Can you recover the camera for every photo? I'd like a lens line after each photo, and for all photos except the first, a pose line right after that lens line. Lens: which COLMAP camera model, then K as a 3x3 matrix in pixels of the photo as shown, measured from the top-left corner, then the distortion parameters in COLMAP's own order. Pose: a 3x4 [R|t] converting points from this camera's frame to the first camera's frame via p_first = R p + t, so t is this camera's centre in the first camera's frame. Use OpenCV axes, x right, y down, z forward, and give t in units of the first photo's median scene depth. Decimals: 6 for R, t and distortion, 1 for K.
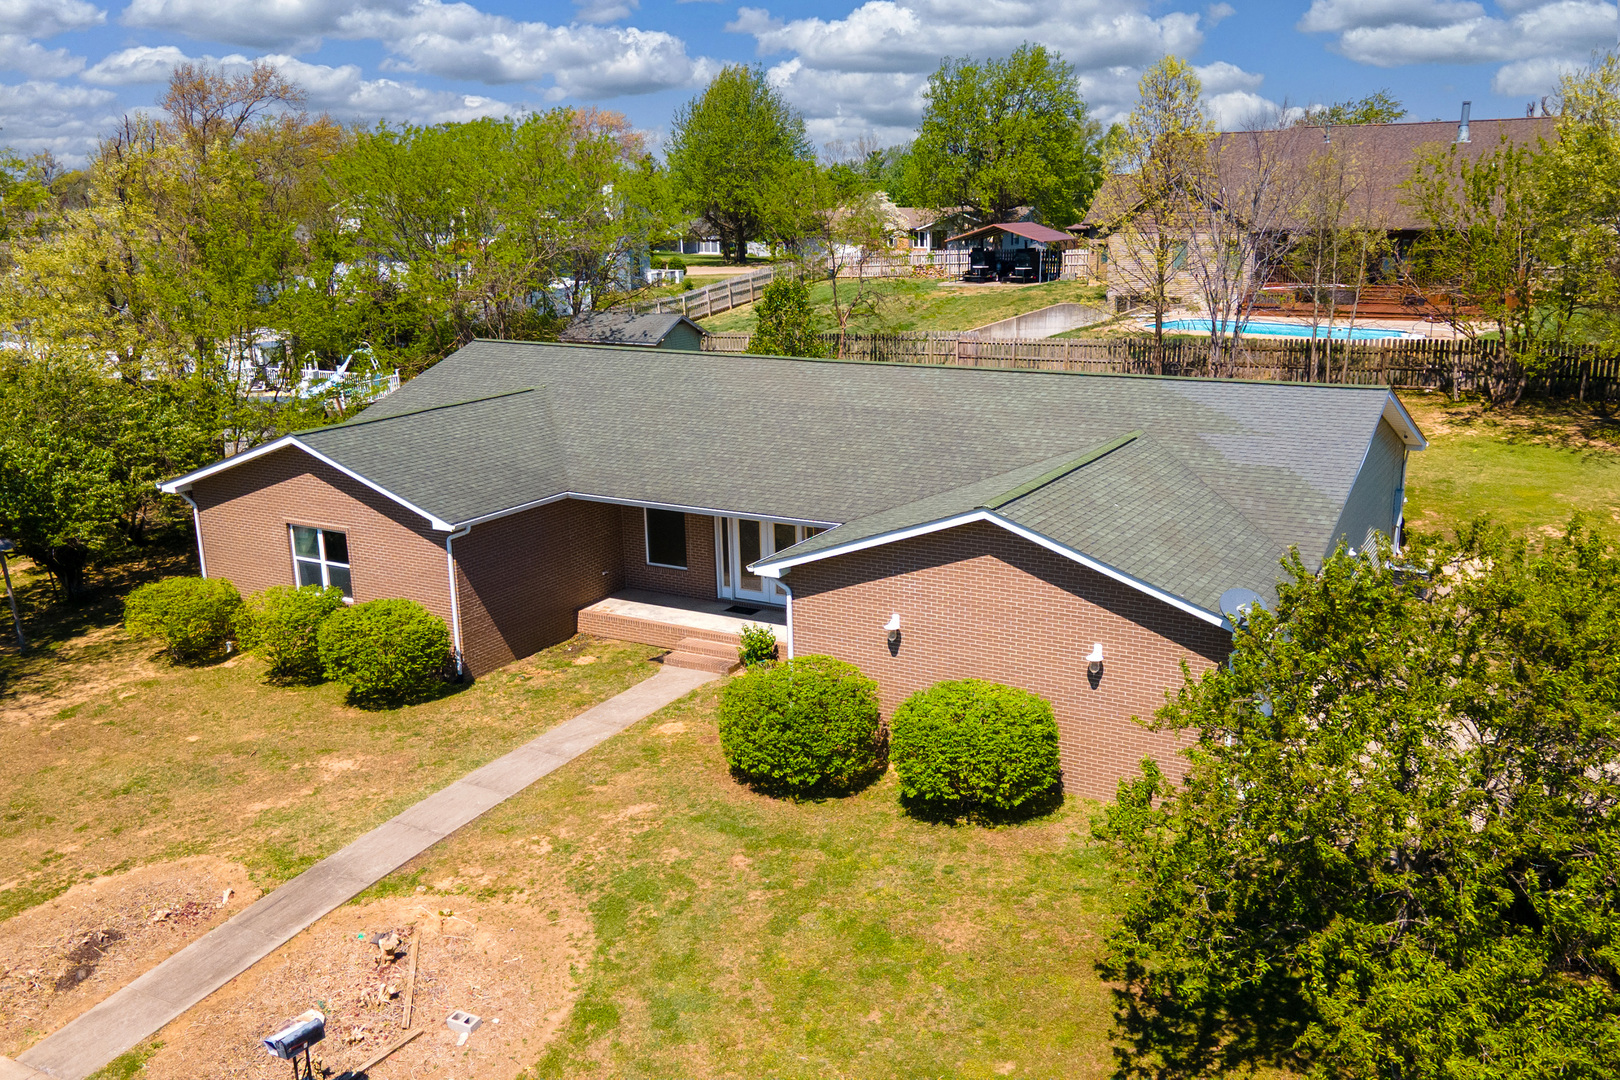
lens RADIAL K [[1399.9, 0, 875.2], [0, 1399.9, 535.6], [0, 0, 1]] dist [-0.002569, 0.065810]
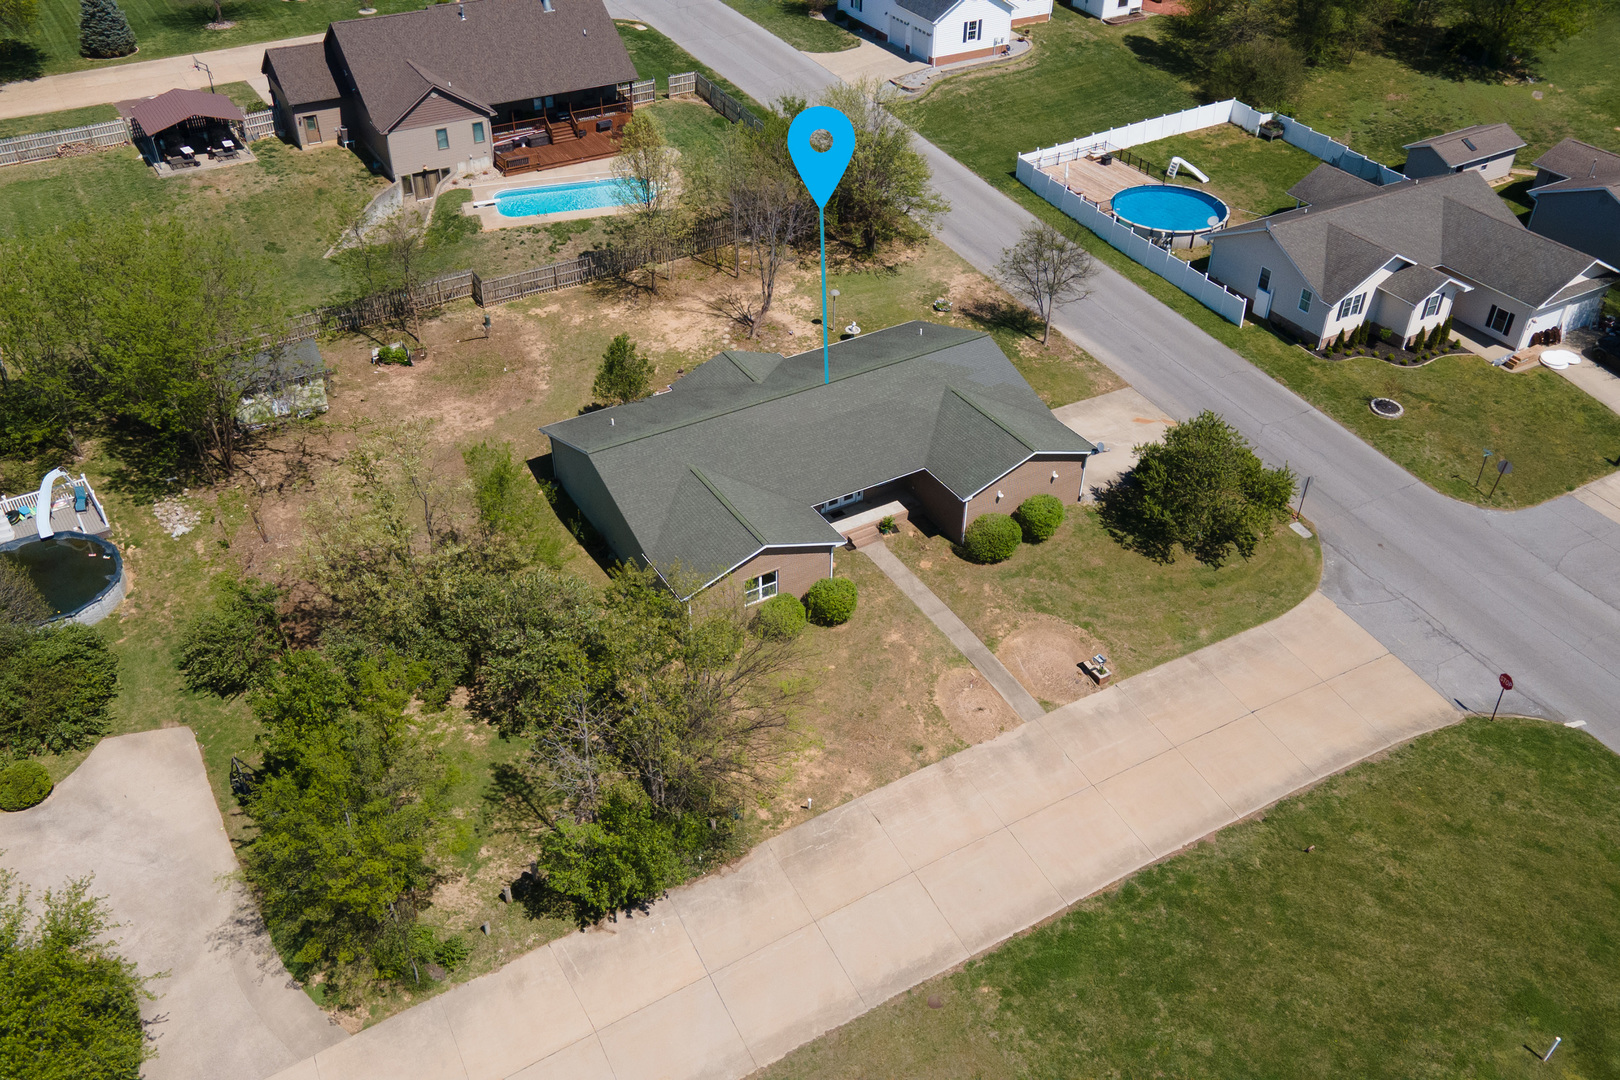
lens RADIAL K [[1411.8, 0, 810.0], [0, 1411.8, 540.0], [0, 0, 1]] dist [0.013513, 0.013046]
pose [[0.510188, -0.497478, 0.701586, -2.149906], [0.194547, 0.861348, 0.469288, -1.228272], [-0.837770, -0.102934, 0.536232, -0.276990]]
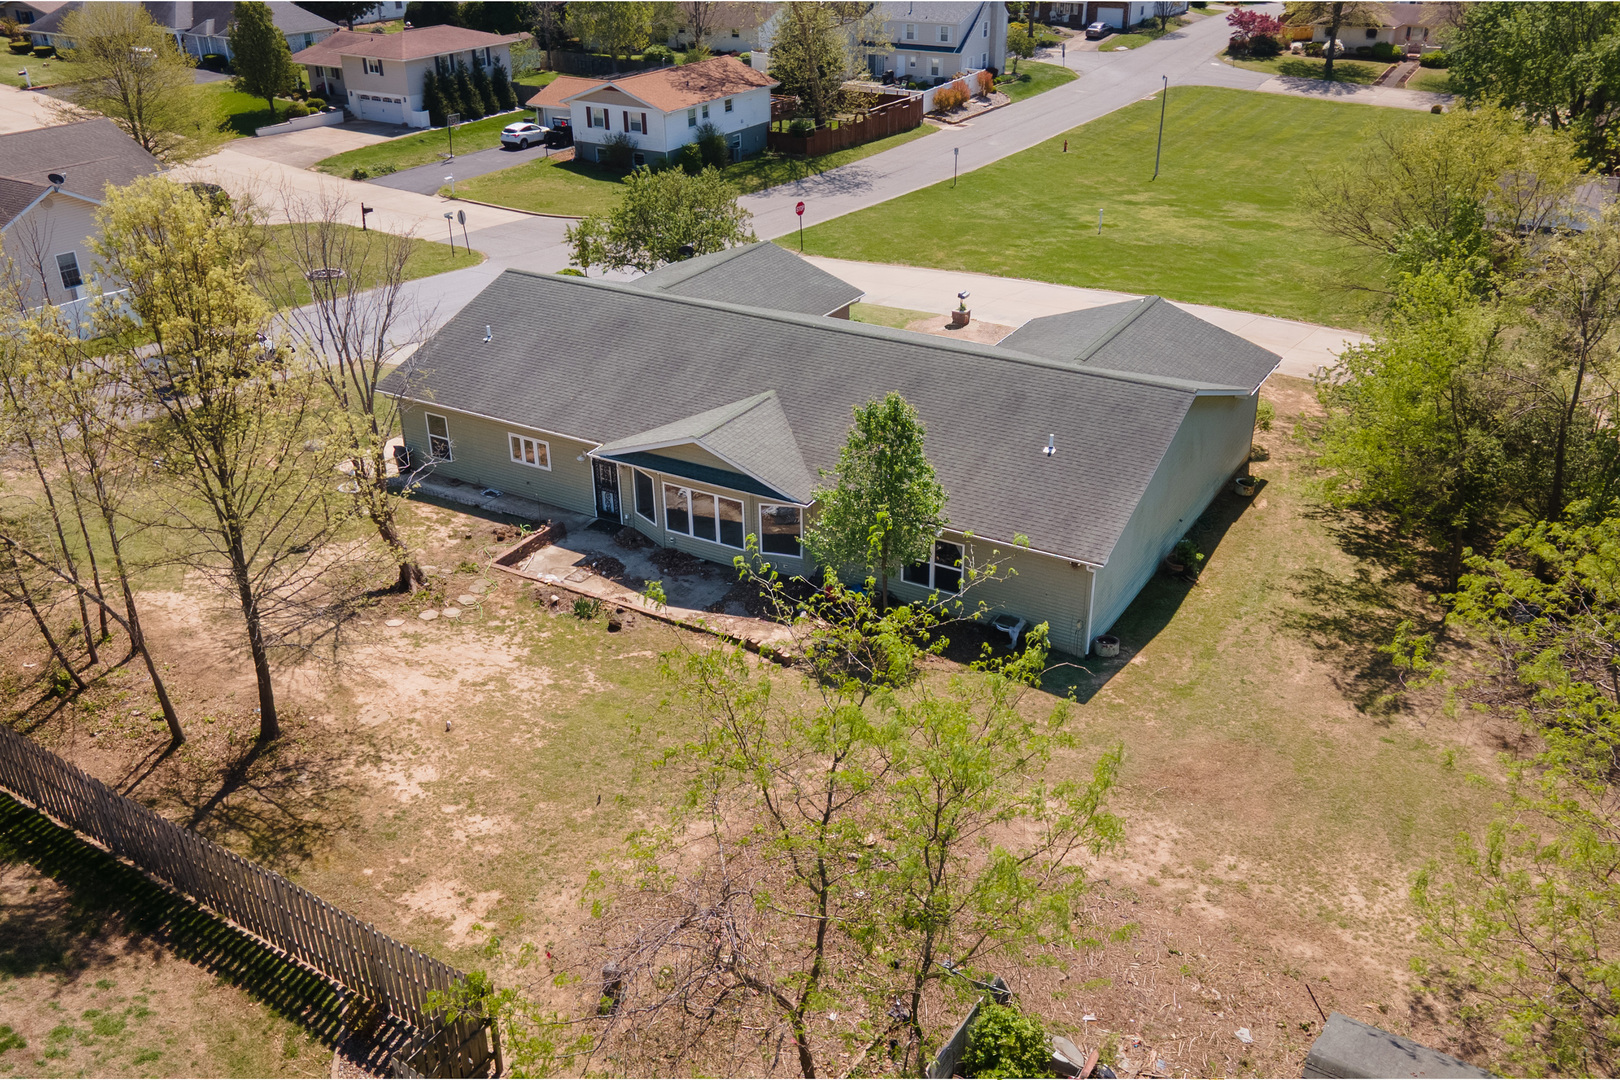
lens RADIAL K [[1411.8, 0, 810.0], [0, 1411.8, 540.0], [0, 0, 1]] dist [0.013513, 0.013046]
pose [[-0.999116, 0.003052, 0.041930, -0.088411], [0.029759, 0.755825, 0.654098, -1.056041], [-0.029695, 0.654767, -0.755247, 2.718929]]
